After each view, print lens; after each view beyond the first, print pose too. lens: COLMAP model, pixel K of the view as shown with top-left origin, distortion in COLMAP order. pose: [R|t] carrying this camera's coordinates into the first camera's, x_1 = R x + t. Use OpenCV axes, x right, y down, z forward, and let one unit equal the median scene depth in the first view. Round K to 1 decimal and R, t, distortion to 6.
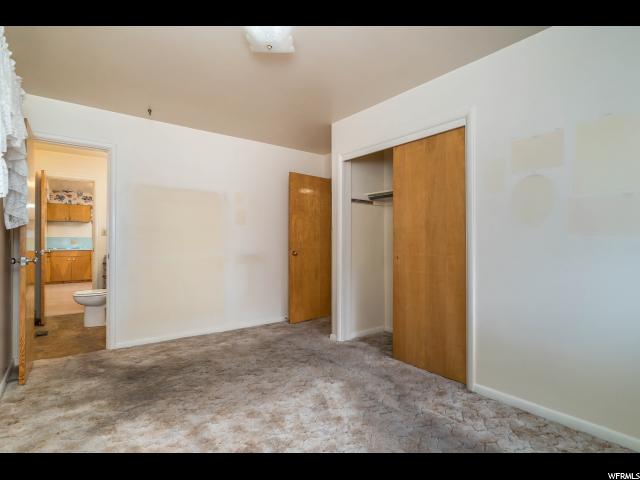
lens RADIAL K [[327.9, 0, 319.1], [0, 327.9, 238.7], [0, 0, 1]] dist [-0.004988, 0.000812]
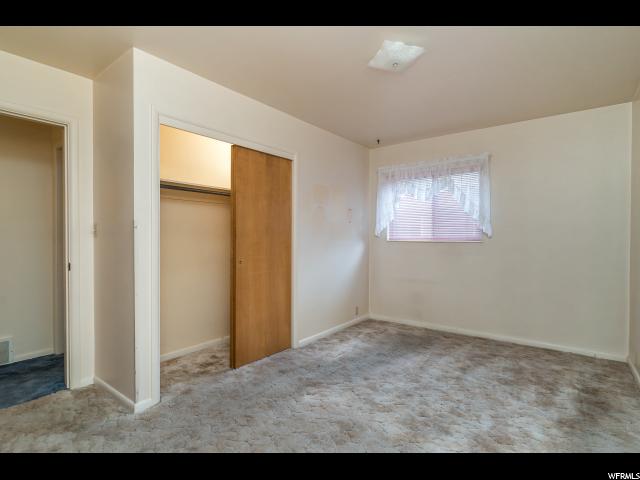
lens RADIAL K [[327.9, 0, 319.9], [0, 327.9, 239.5], [0, 0, 1]] dist [-0.004988, 0.000812]
pose [[-0.249426, -0.008728, 0.968354, -1.011313], [-0.005704, 0.999955, 0.007543, -0.024717], [-0.968377, -0.003642, -0.249465, 1.347220]]
